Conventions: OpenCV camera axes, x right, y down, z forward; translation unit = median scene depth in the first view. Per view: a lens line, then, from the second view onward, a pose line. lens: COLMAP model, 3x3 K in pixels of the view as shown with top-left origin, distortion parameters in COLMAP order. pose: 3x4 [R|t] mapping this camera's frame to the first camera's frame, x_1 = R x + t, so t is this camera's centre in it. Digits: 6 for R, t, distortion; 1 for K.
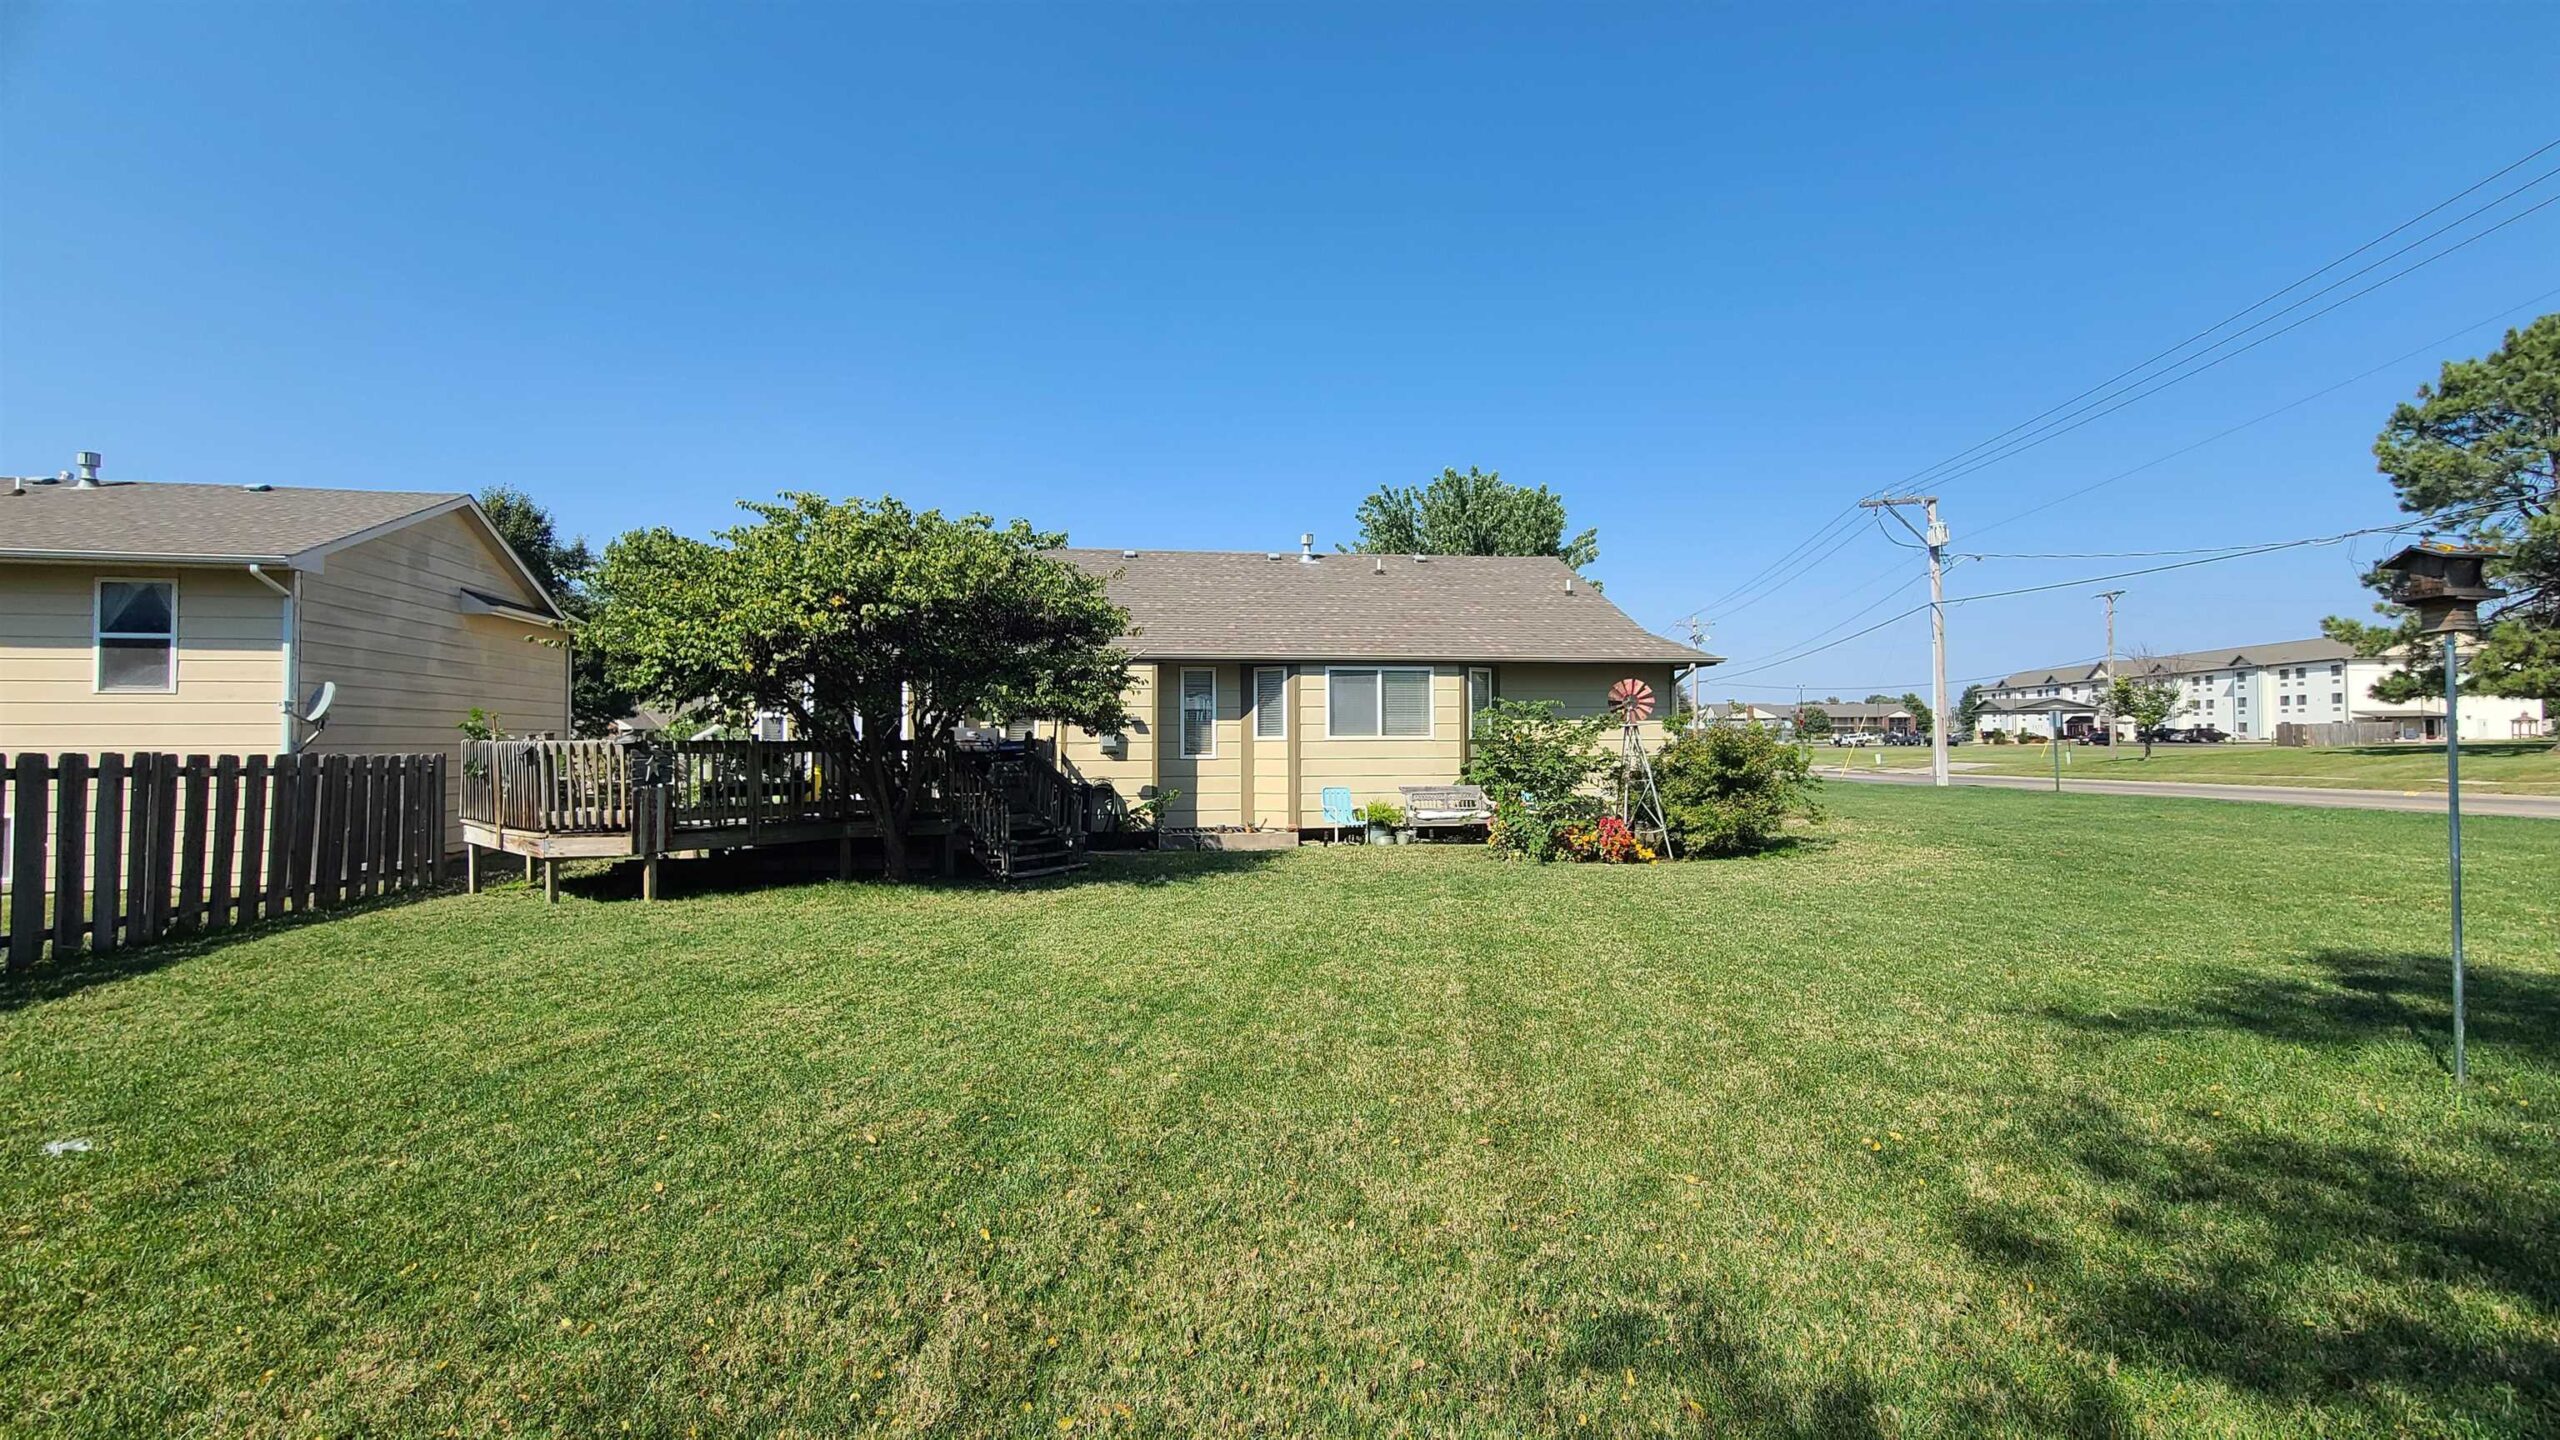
lens RADIAL K [[1045.2, 0, 1291.7], [0, 1045.2, 713.9], [0, 0, 1]] dist [-0.003428, -0.000480]
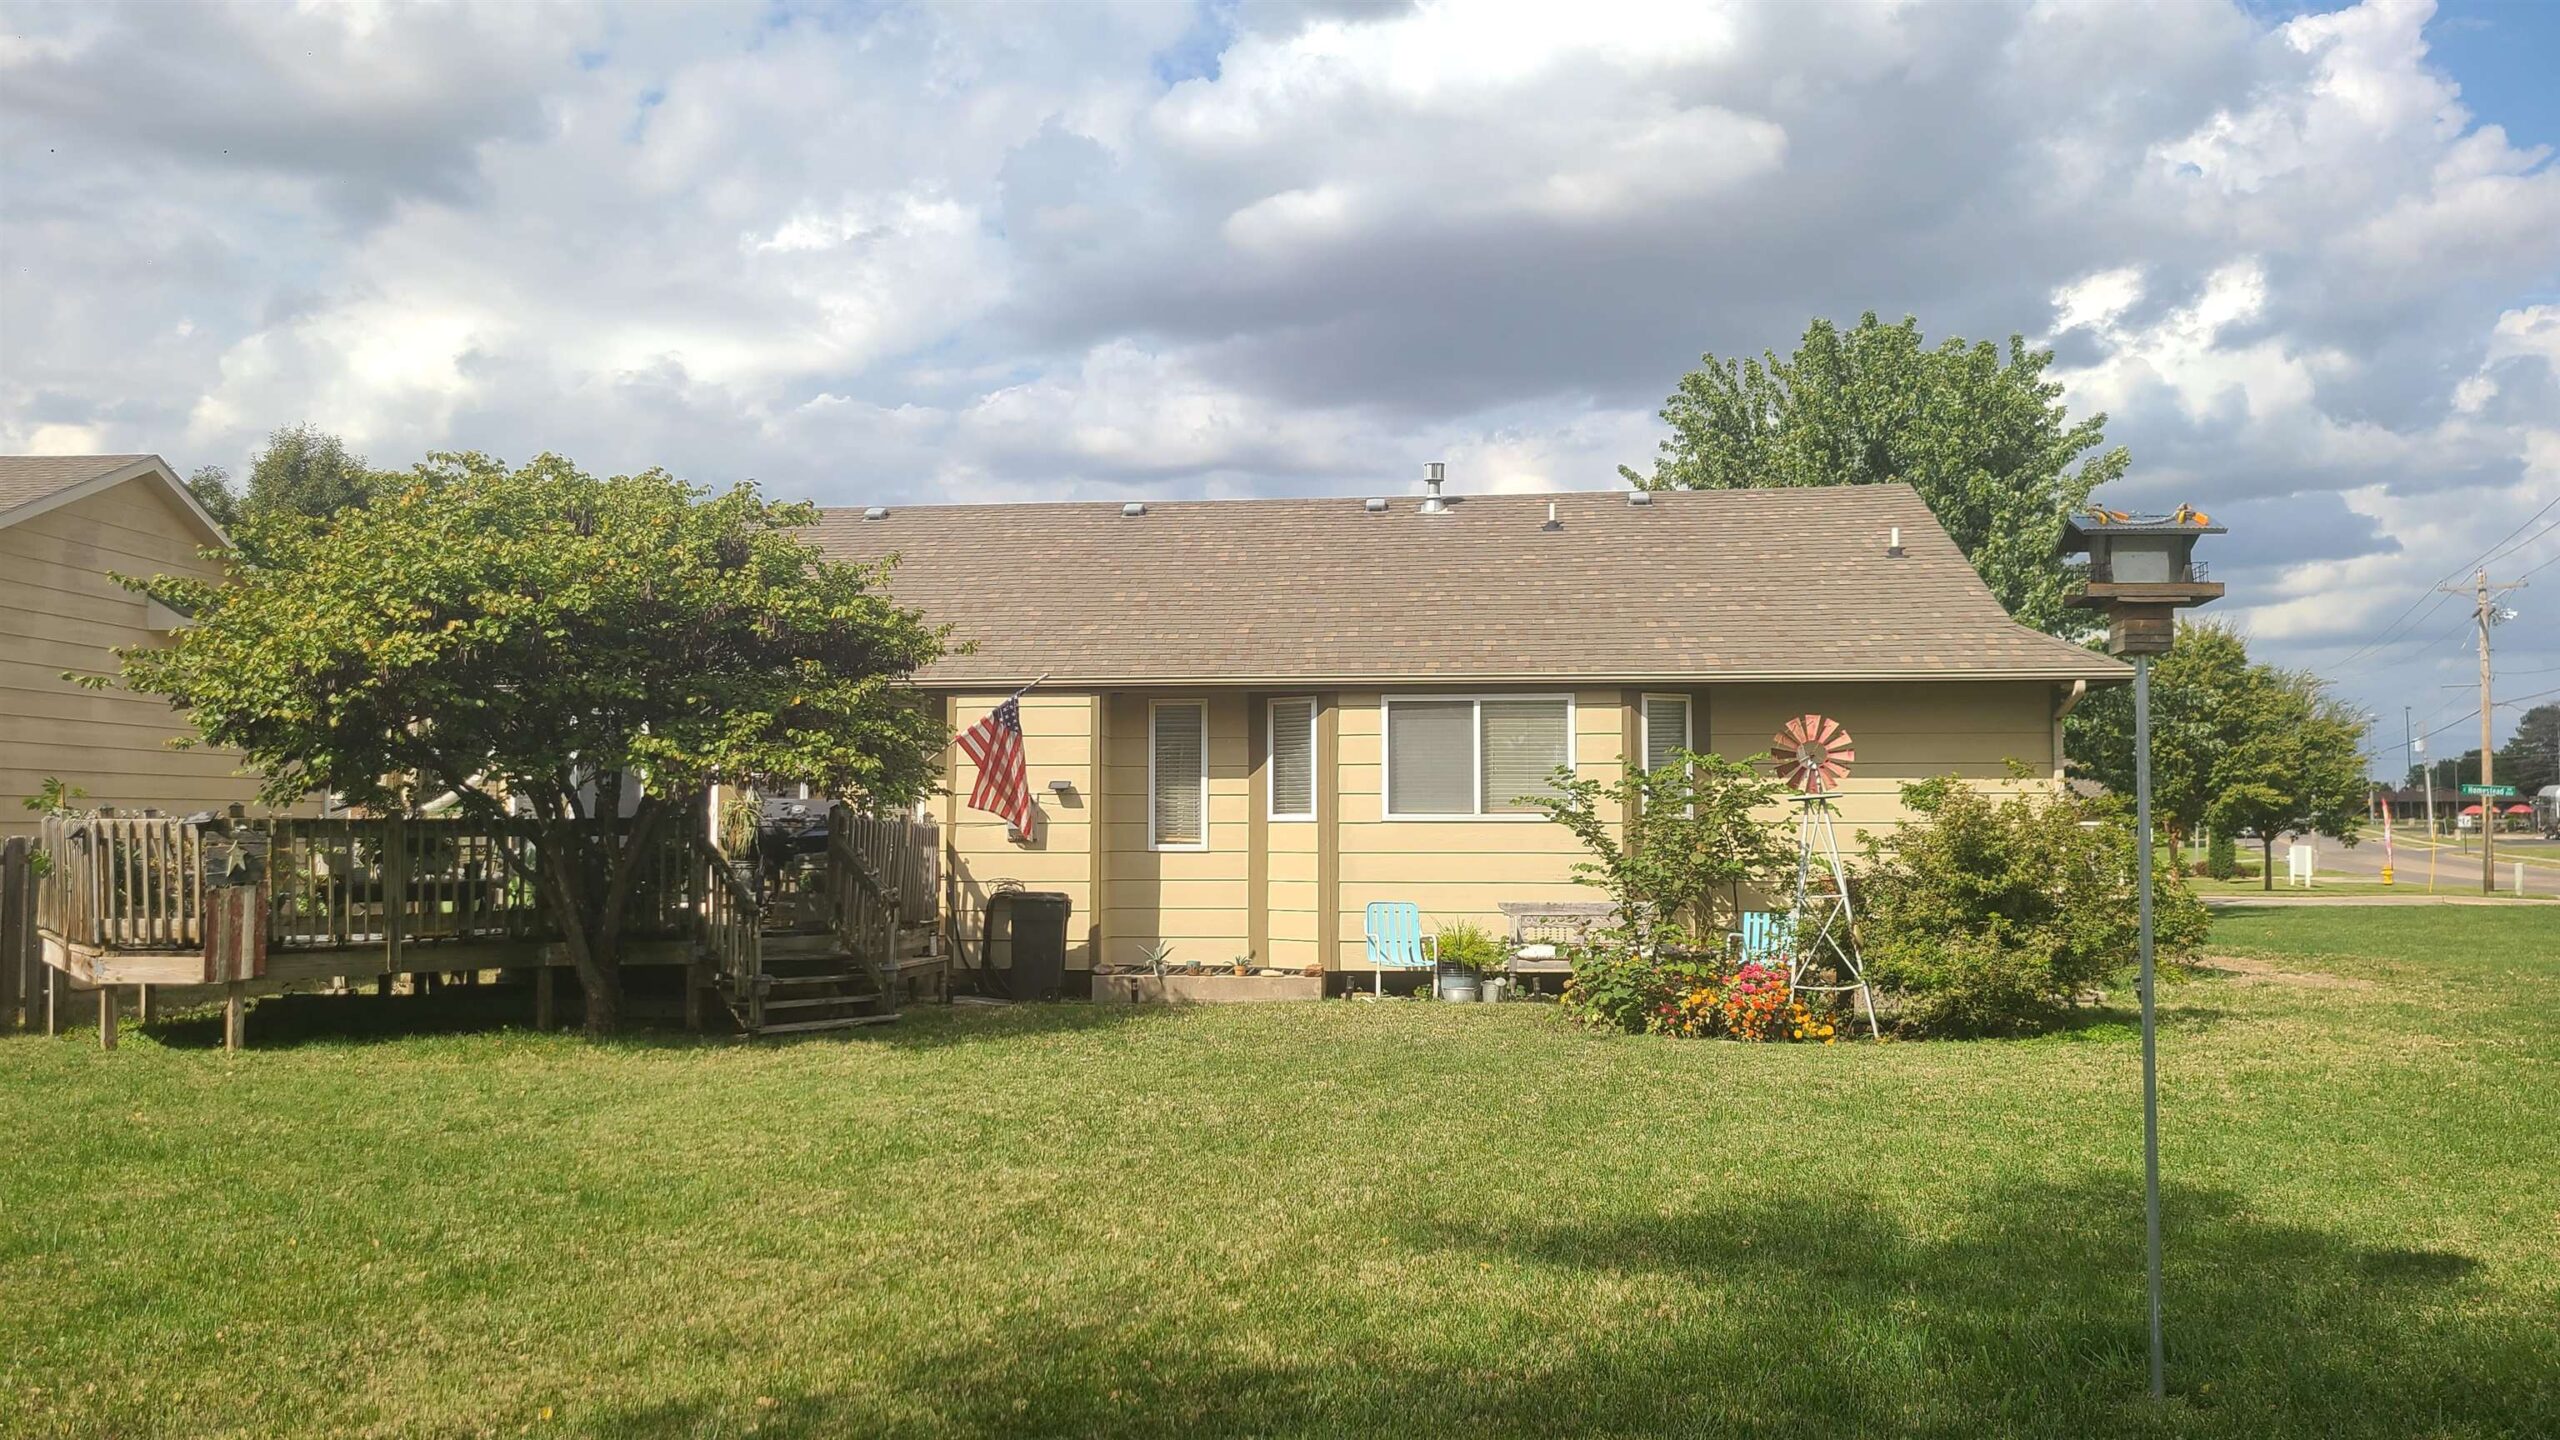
lens RADIAL K [[1918.0, 0, 1275.4], [0, 1918.0, 718.2], [0, 0, 1]] dist [0.035571, -0.008292]
pose [[0.971896, -0.008329, -0.235263, 0.237952], [0.001905, 0.999619, -0.027519, -0.002909], [0.235403, 0.026297, 0.971542, -0.060453]]
